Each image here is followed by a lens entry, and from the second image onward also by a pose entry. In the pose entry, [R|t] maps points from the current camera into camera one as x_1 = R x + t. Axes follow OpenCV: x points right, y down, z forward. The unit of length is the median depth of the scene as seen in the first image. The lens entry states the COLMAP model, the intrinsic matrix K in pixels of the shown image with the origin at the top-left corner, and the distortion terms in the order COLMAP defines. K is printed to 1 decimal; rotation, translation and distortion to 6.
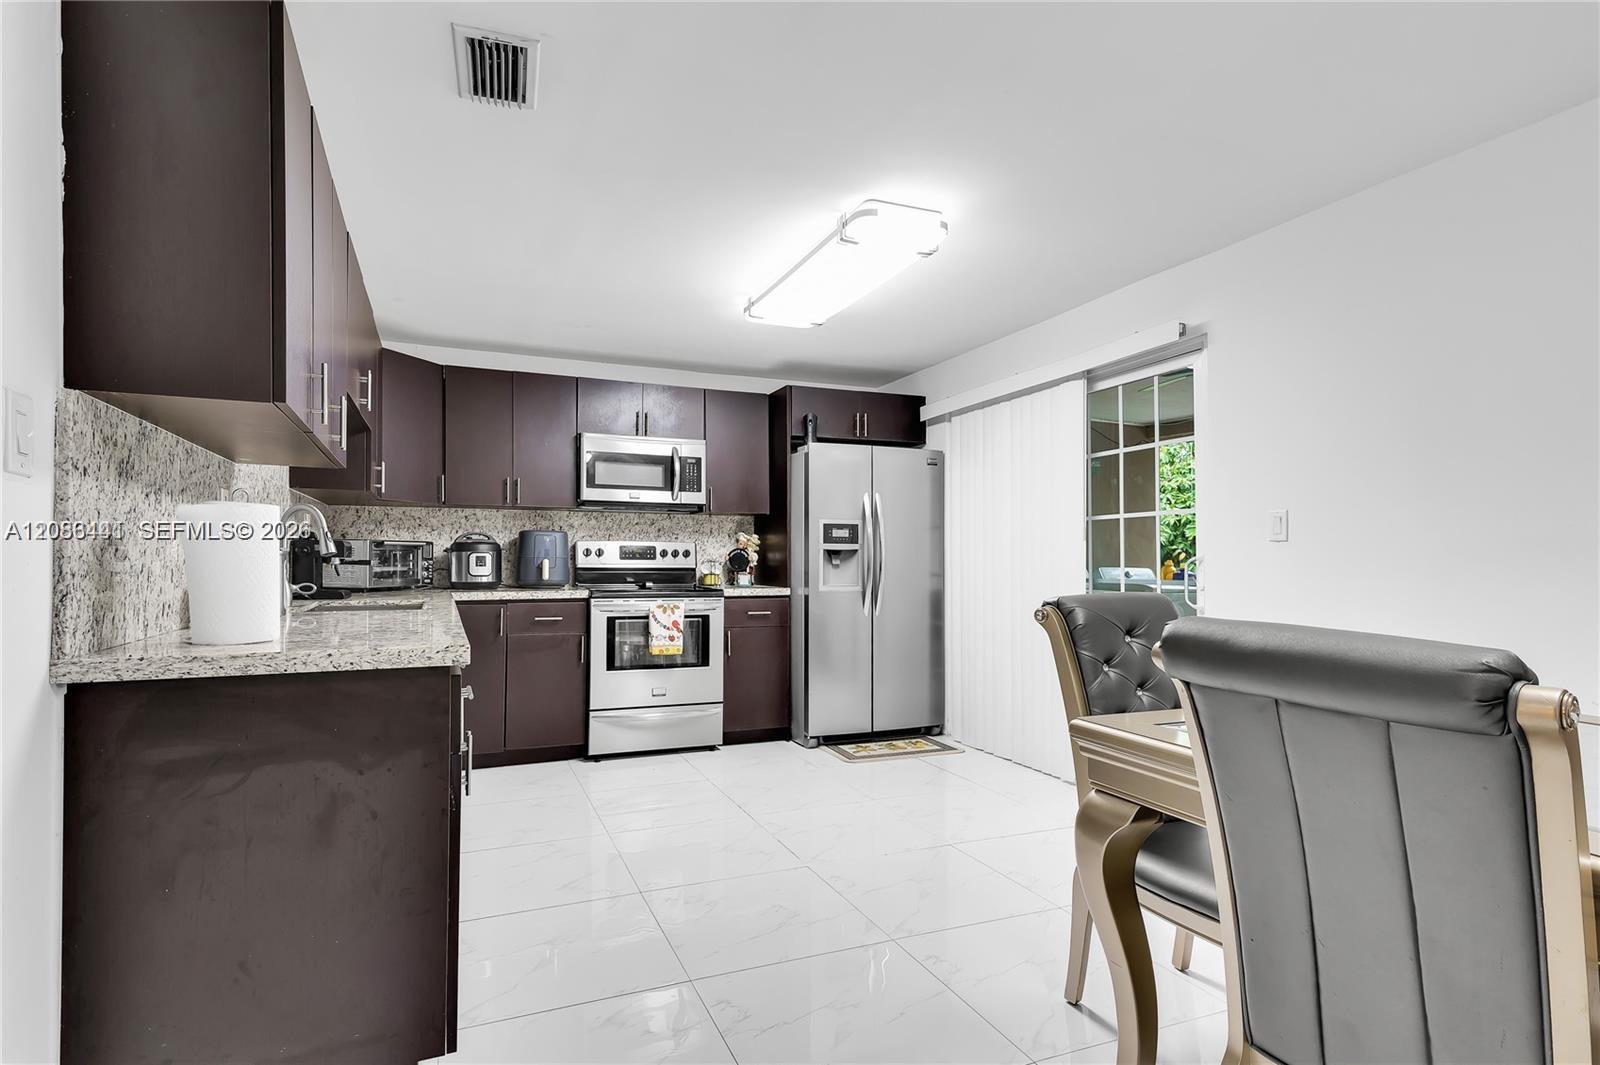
lens RADIAL K [[762.4, 0, 796.3], [0, 762.4, 560.9], [0, 0, 1]] dist [0.012446, -0.002027]
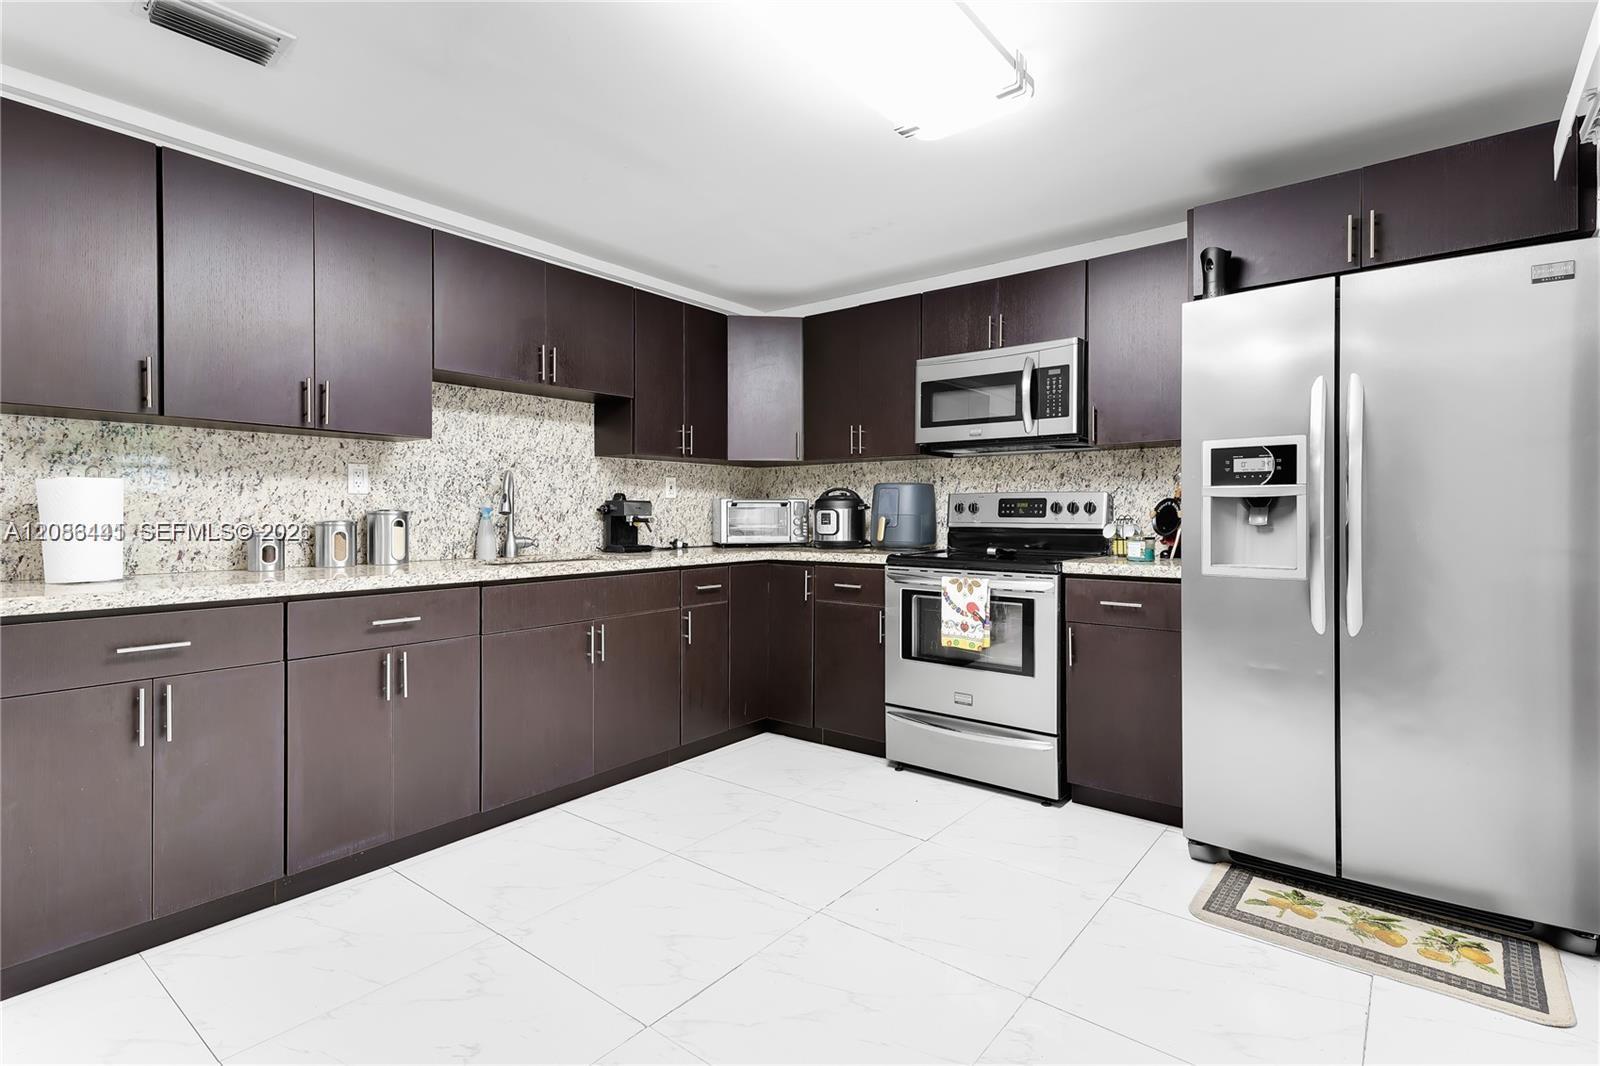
lens RADIAL K [[762.4, 0, 792.9], [0, 762.4, 520.4], [0, 0, 1]] dist [0.012446, -0.002027]
pose [[0.497755, 0.002404, -0.867315, 0.350590], [0.000218, 0.999996, 0.002897, -0.000393], [0.867318, -0.001631, 0.497752, 0.472879]]
